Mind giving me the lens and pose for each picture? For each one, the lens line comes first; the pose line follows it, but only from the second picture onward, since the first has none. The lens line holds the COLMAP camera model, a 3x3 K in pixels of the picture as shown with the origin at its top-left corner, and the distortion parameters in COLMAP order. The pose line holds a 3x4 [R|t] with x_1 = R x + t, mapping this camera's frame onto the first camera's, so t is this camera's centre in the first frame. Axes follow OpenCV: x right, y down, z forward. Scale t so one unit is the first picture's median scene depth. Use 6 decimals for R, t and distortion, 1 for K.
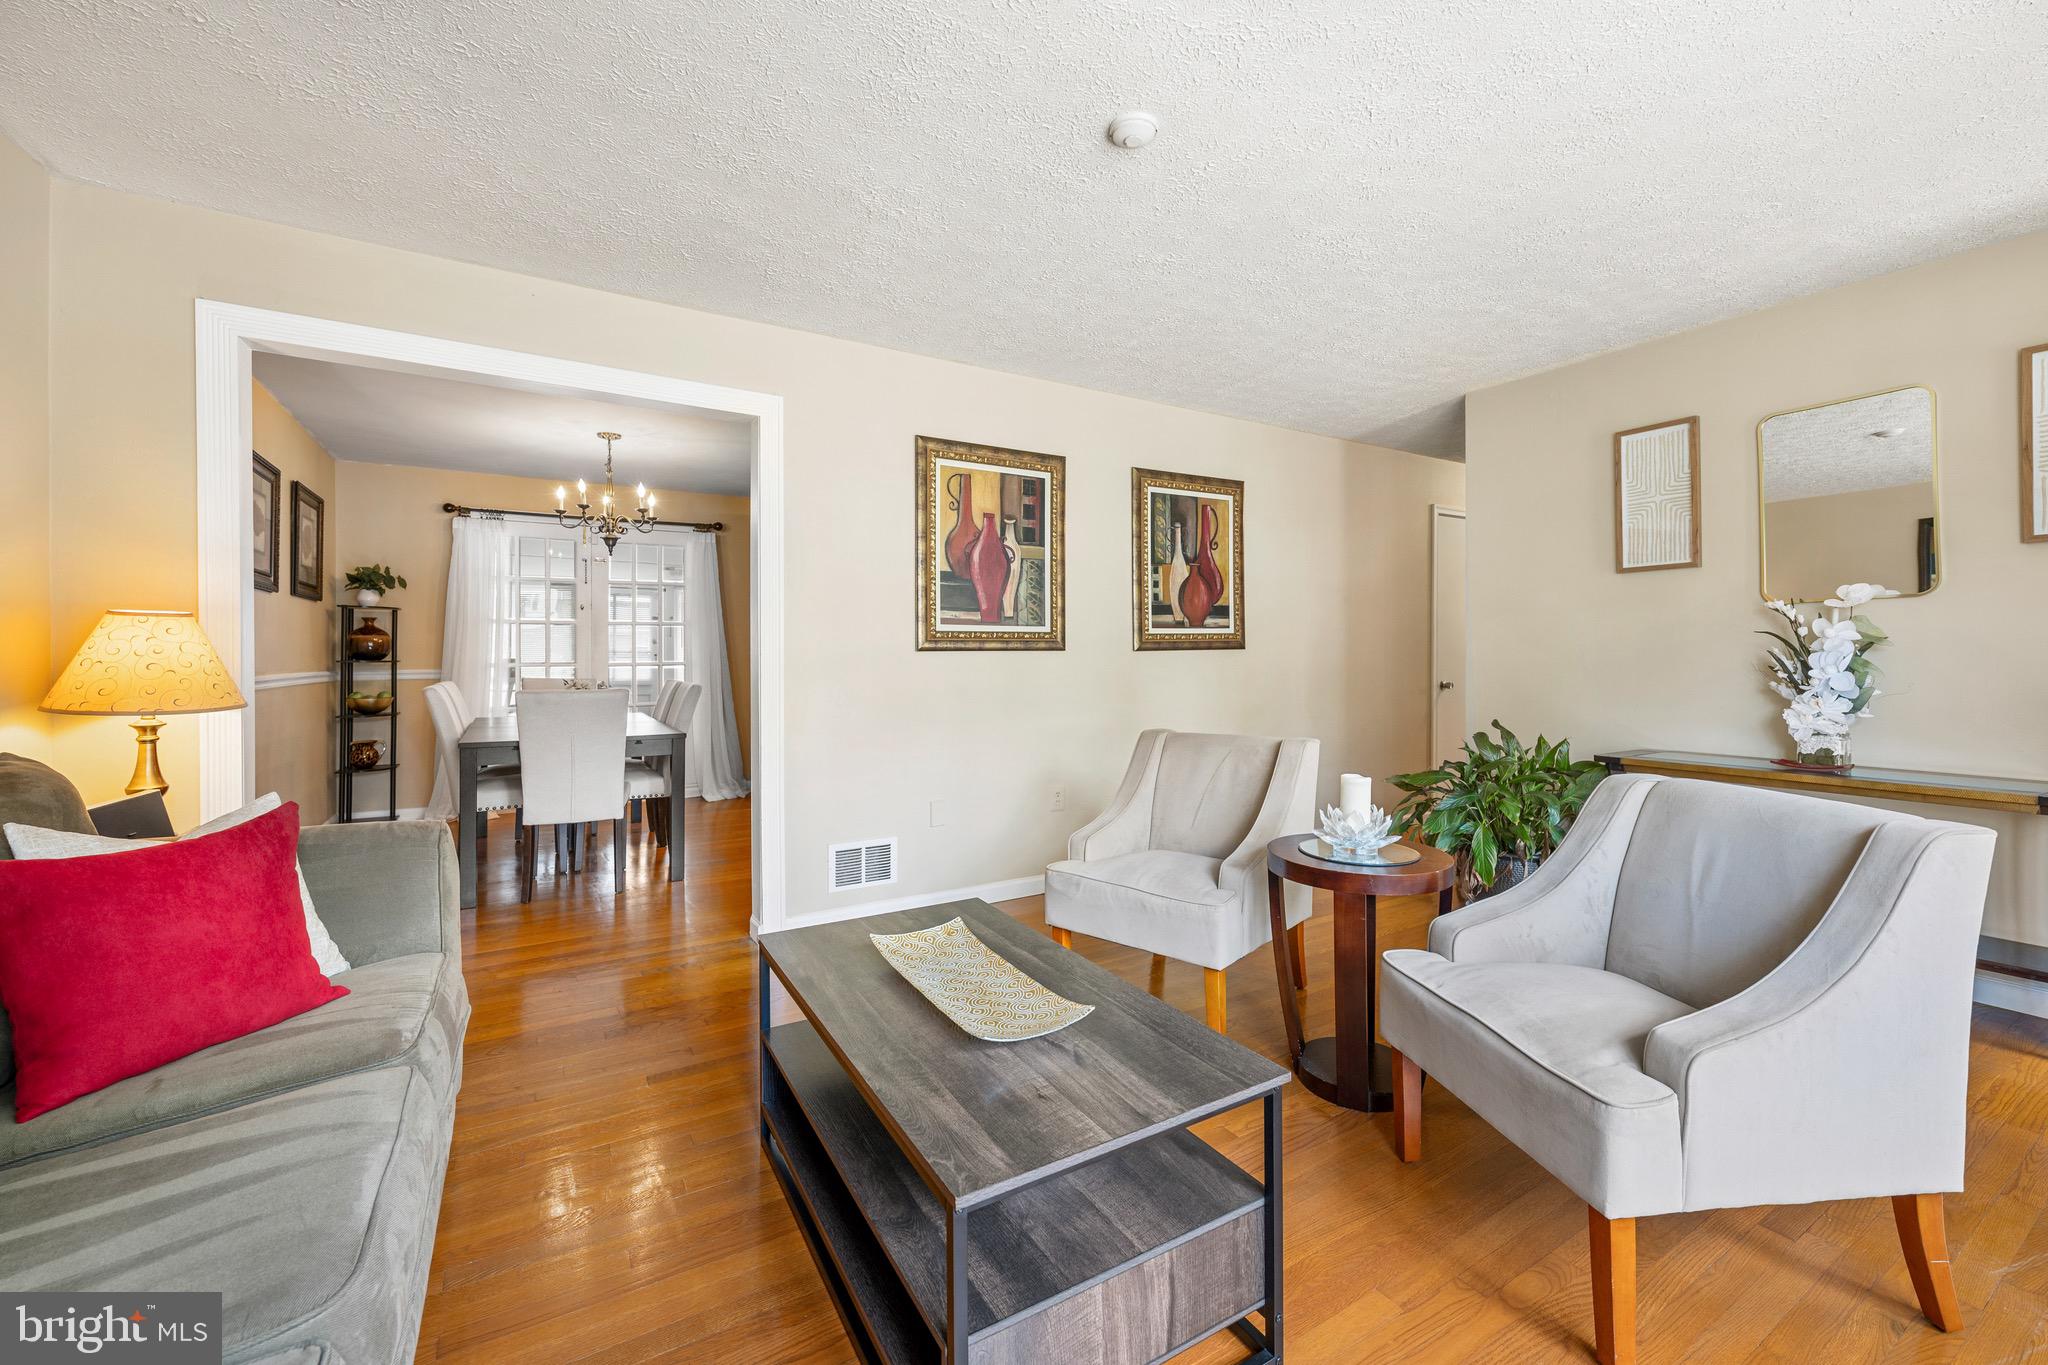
lens RADIAL K [[823.9, 0, 1023.4], [0, 823.9, 659.9], [0, 0, 1]] dist [0.001209, 0.000141]
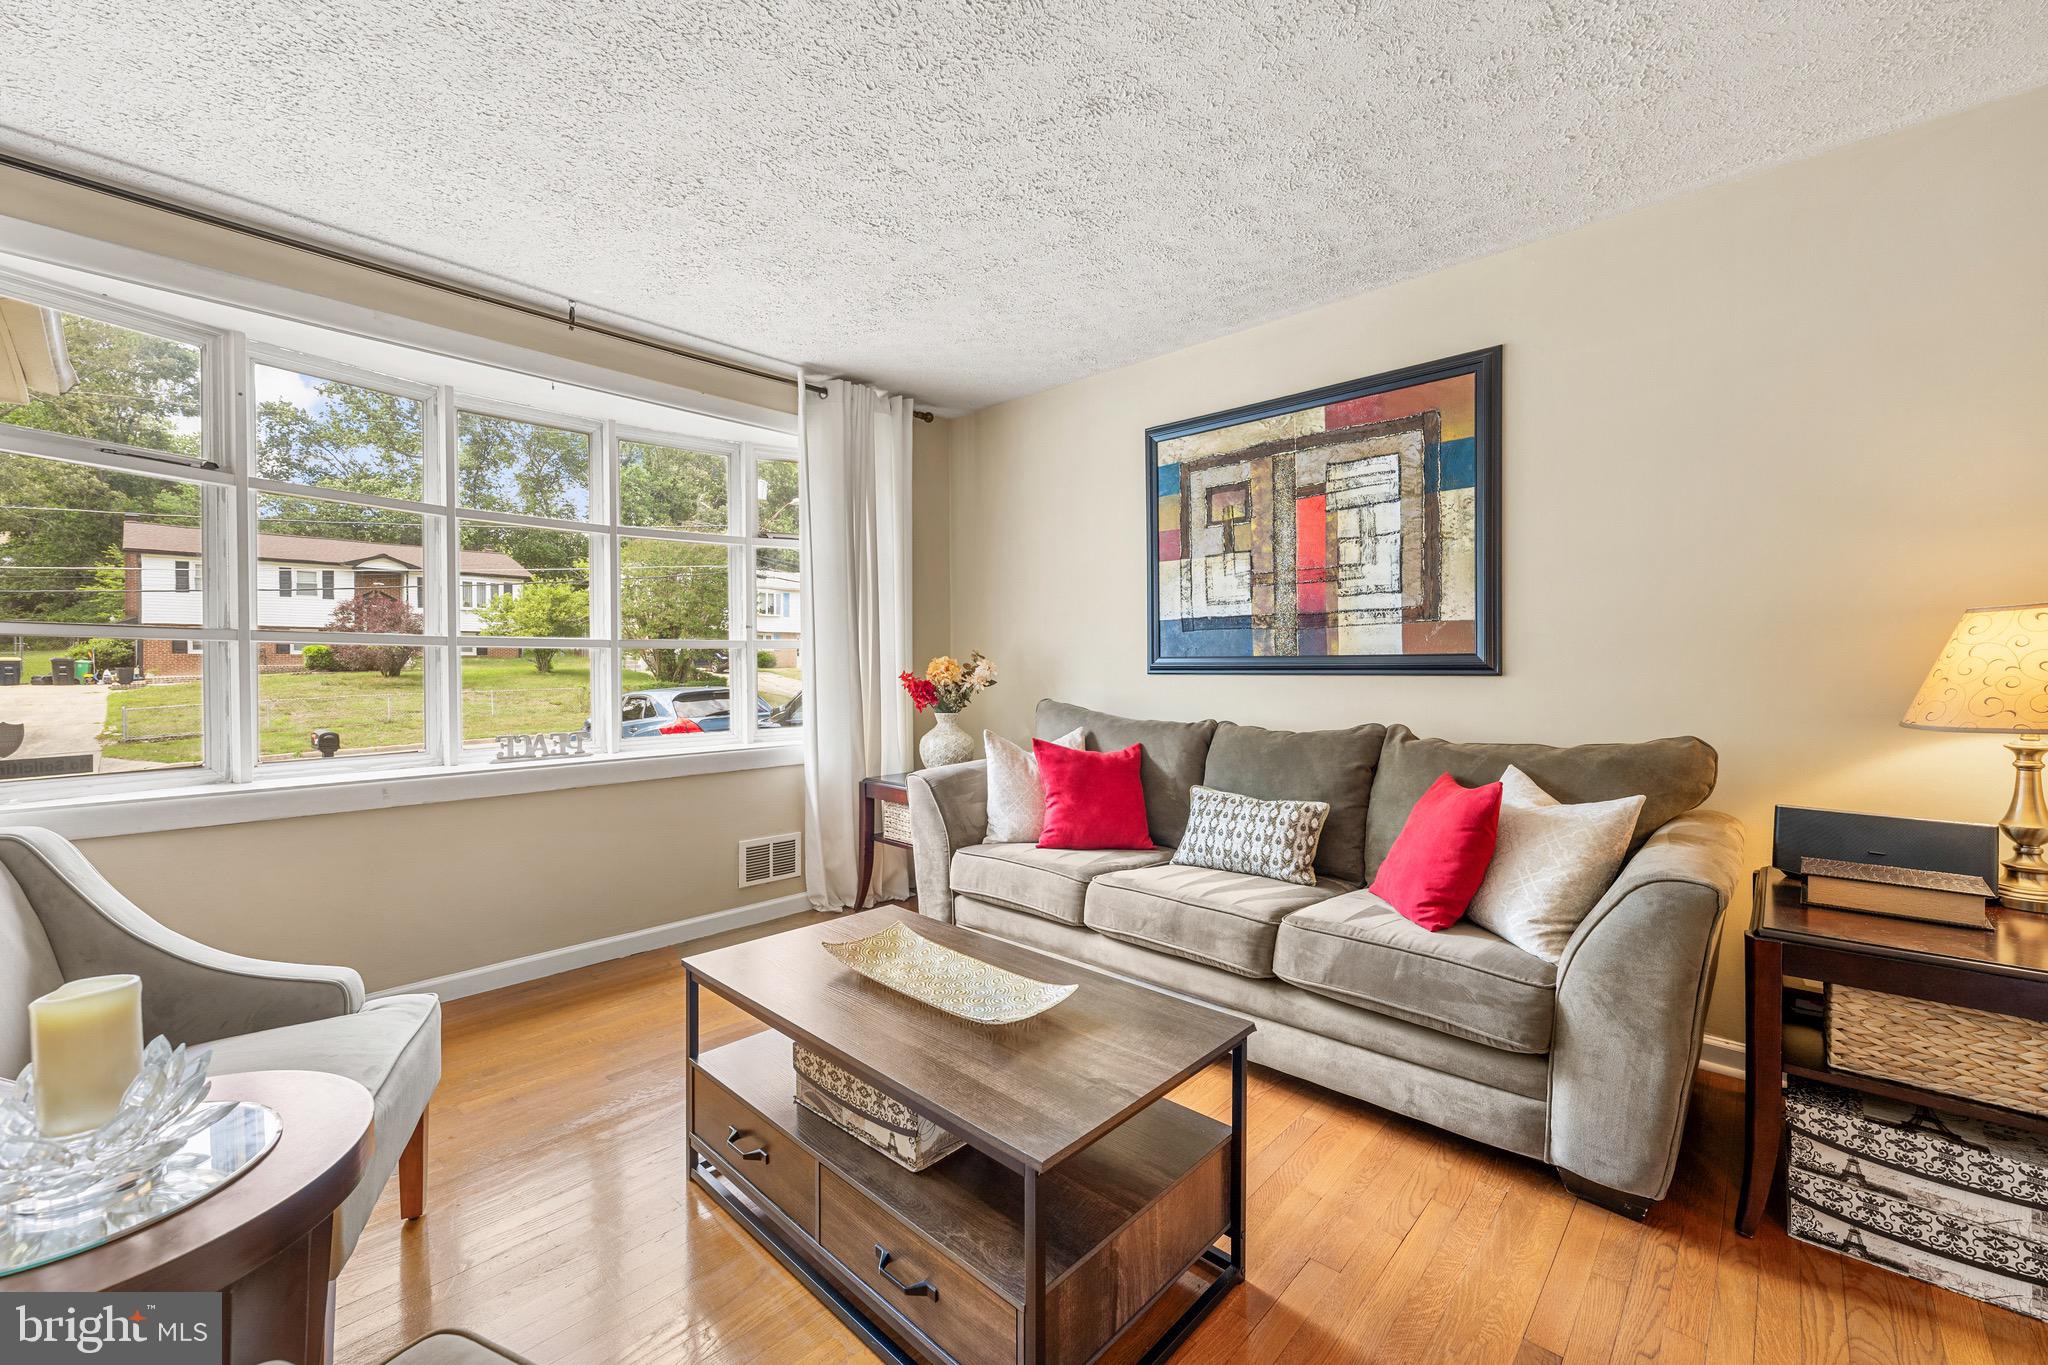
lens RADIAL K [[823.9, 0, 1025.8], [0, 823.9, 671.7], [0, 0, 1]] dist [0.001209, 0.000141]
pose [[-0.957999, 0.004388, -0.286739, 0.052067], [-0.000672, 0.999846, 0.017545, -0.004233], [0.286772, 0.017001, -0.957848, 0.868245]]
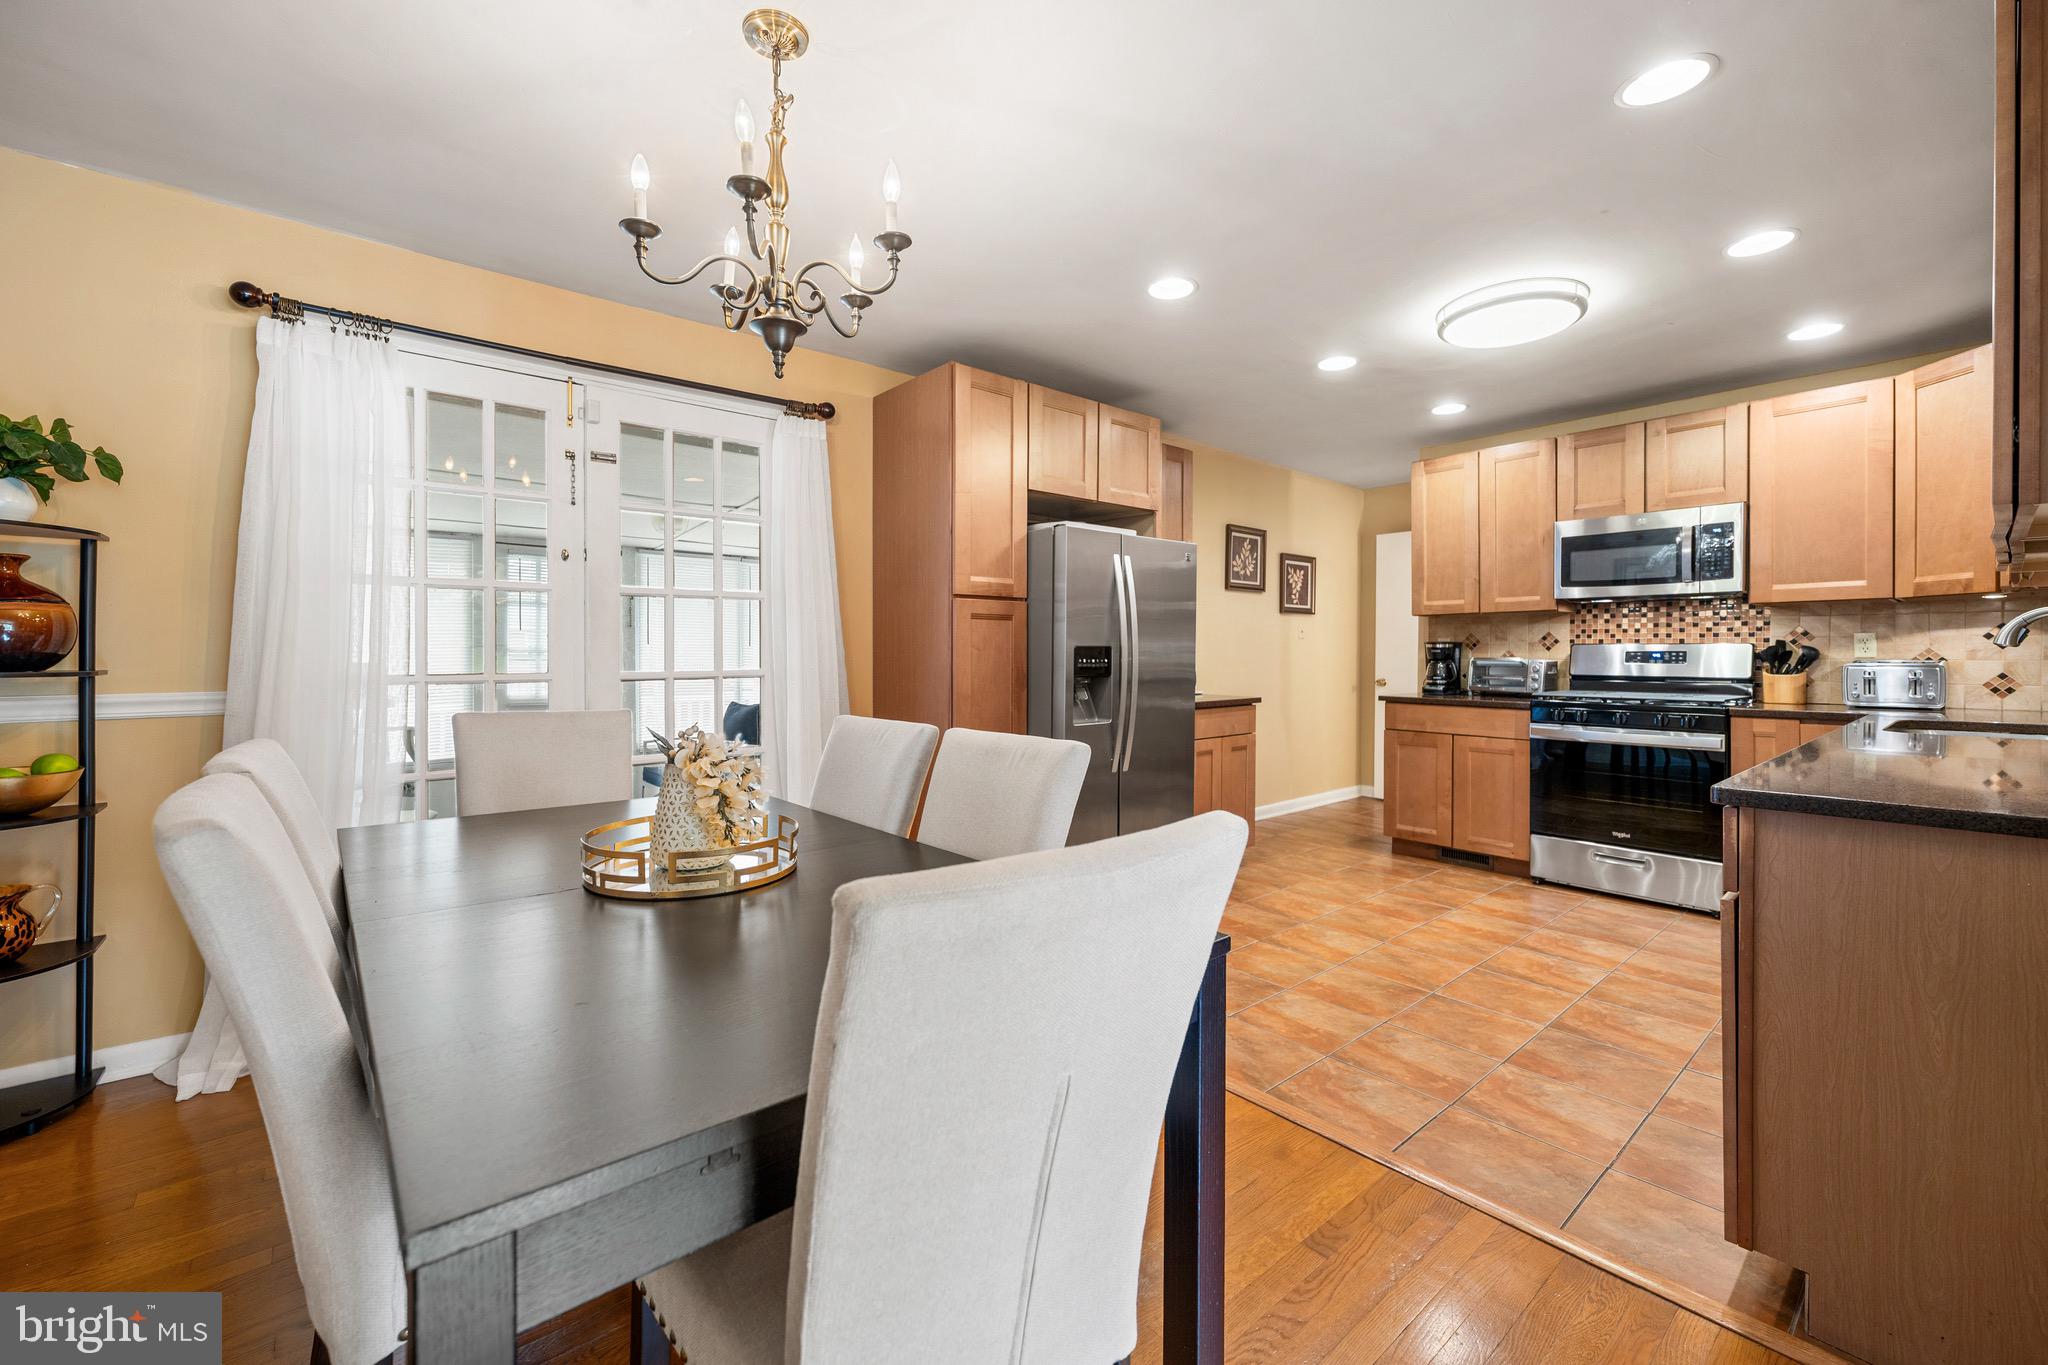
lens RADIAL K [[823.9, 0, 1018.3], [0, 823.9, 659.8], [0, 0, 1]] dist [0.001209, 0.000141]
pose [[0.987847, -0.000508, 0.155427, -0.583456], [0.000353, 0.999999, 0.001027, -0.006518], [-0.155427, -0.000960, 0.987847, 0.818346]]
